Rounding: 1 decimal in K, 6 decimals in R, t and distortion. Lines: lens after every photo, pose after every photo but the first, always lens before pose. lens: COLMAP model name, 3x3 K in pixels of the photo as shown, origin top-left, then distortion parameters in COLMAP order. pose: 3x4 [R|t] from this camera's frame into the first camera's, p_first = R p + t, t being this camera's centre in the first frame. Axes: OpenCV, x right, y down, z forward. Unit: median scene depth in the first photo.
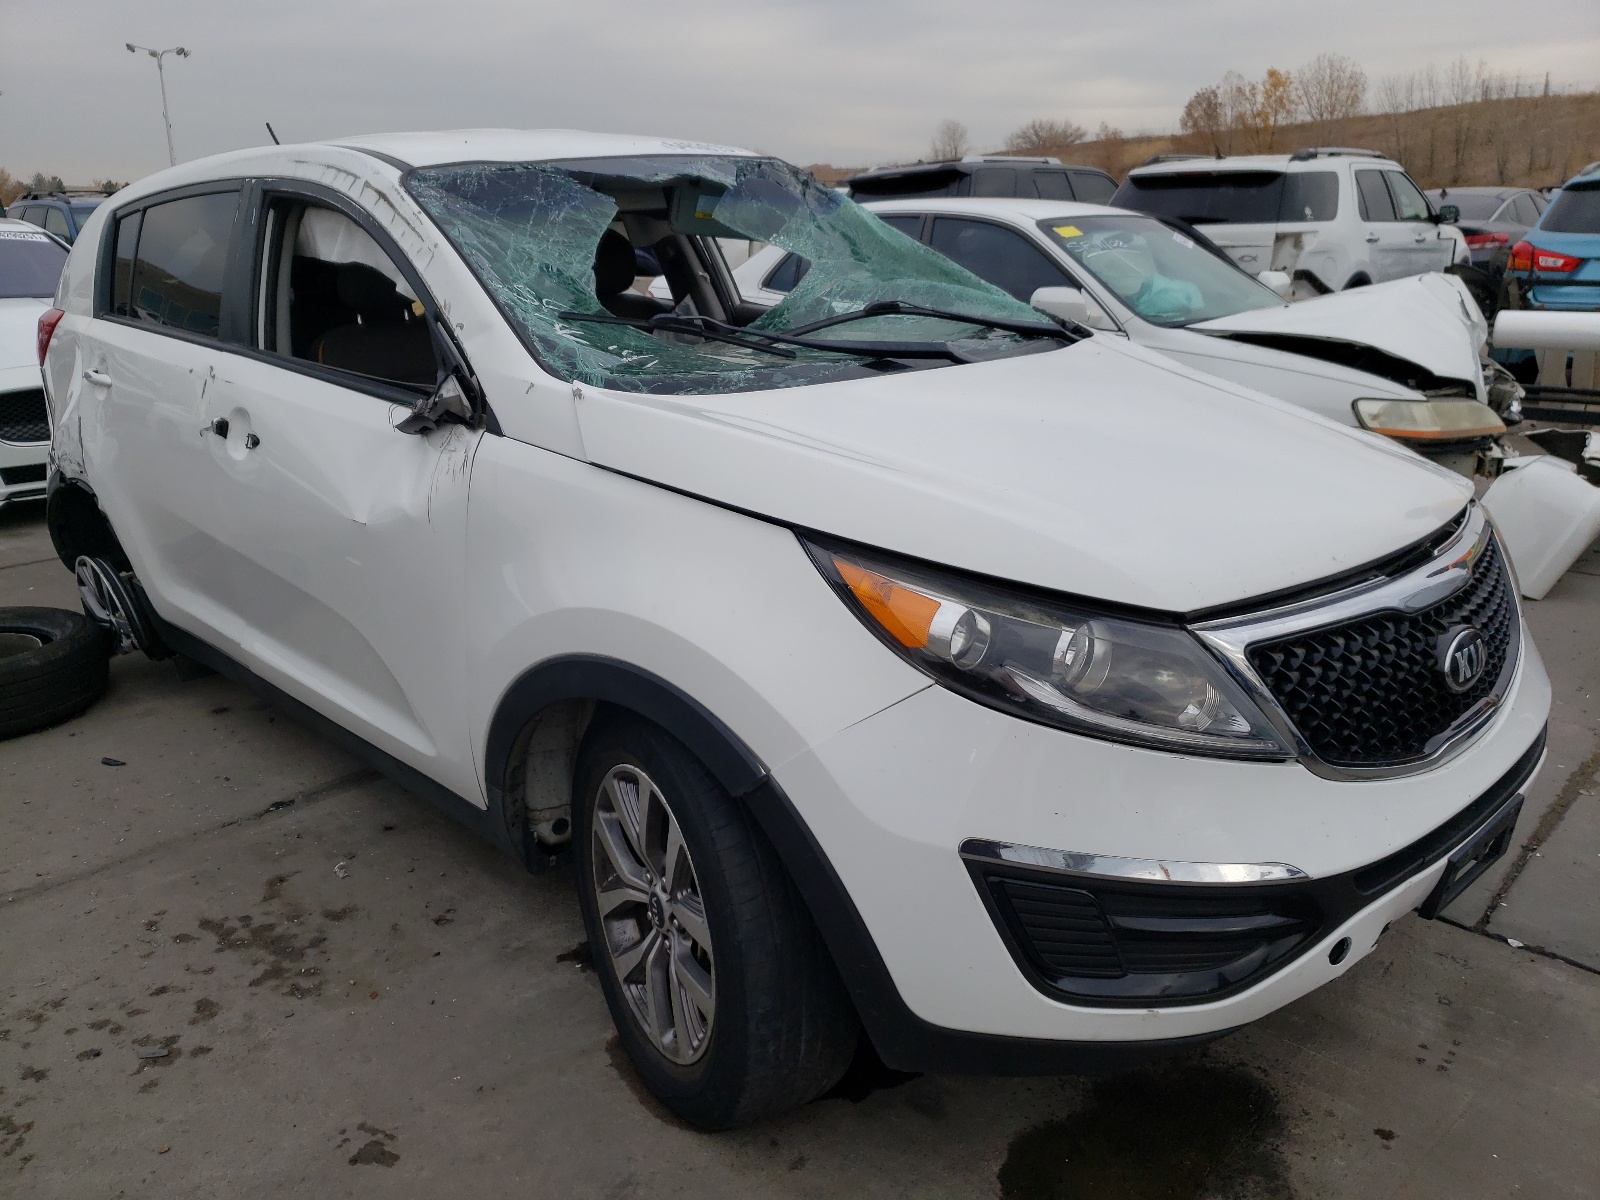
lens RADIAL K [[1209.5, 0, 794.1], [0, 1209.5, 601.2], [0, 0, 1]] dist [0.011530, 0.003475]
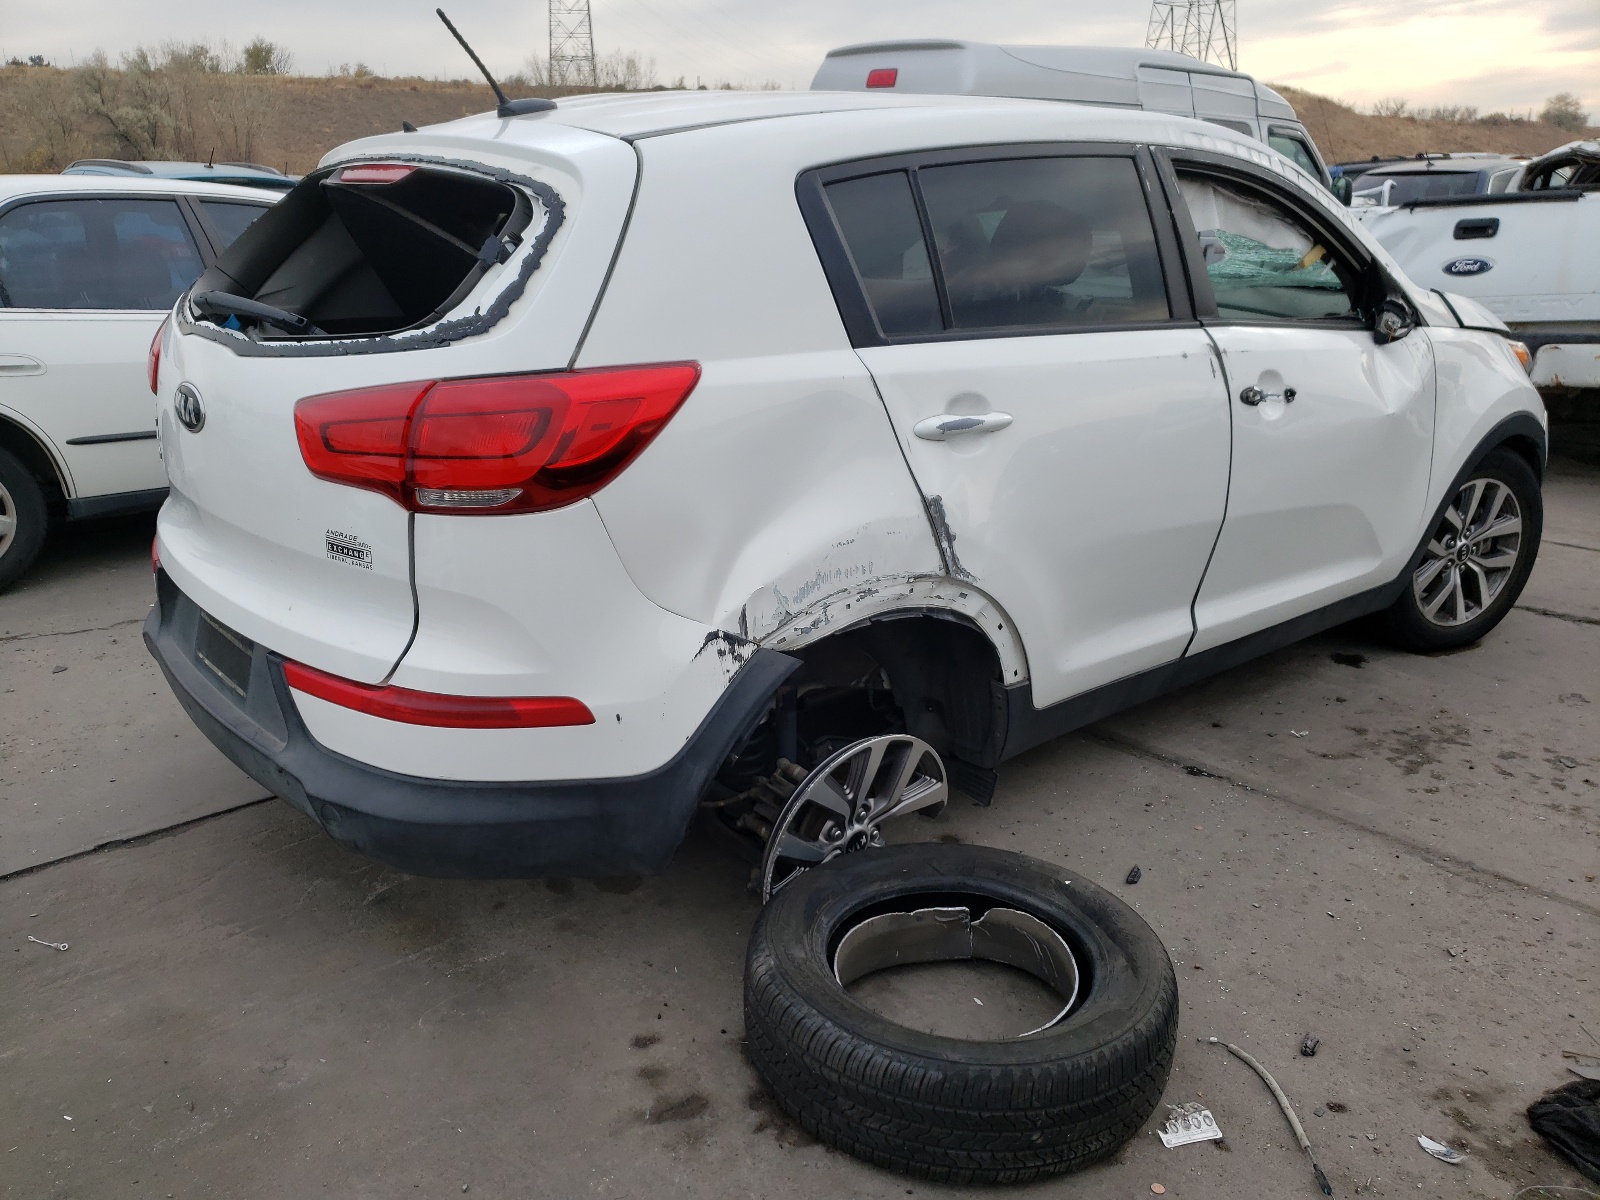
lens RADIAL K [[1209.5, 0, 790.5], [0, 1209.5, 597.7], [0, 0, 1]] dist [0.011530, 0.003475]
pose [[0.112387, -0.321324, 0.940277, -1.760522], [0.274872, 0.919400, 0.281336, -0.440054], [-0.954890, 0.226837, 0.191651, 1.412498]]
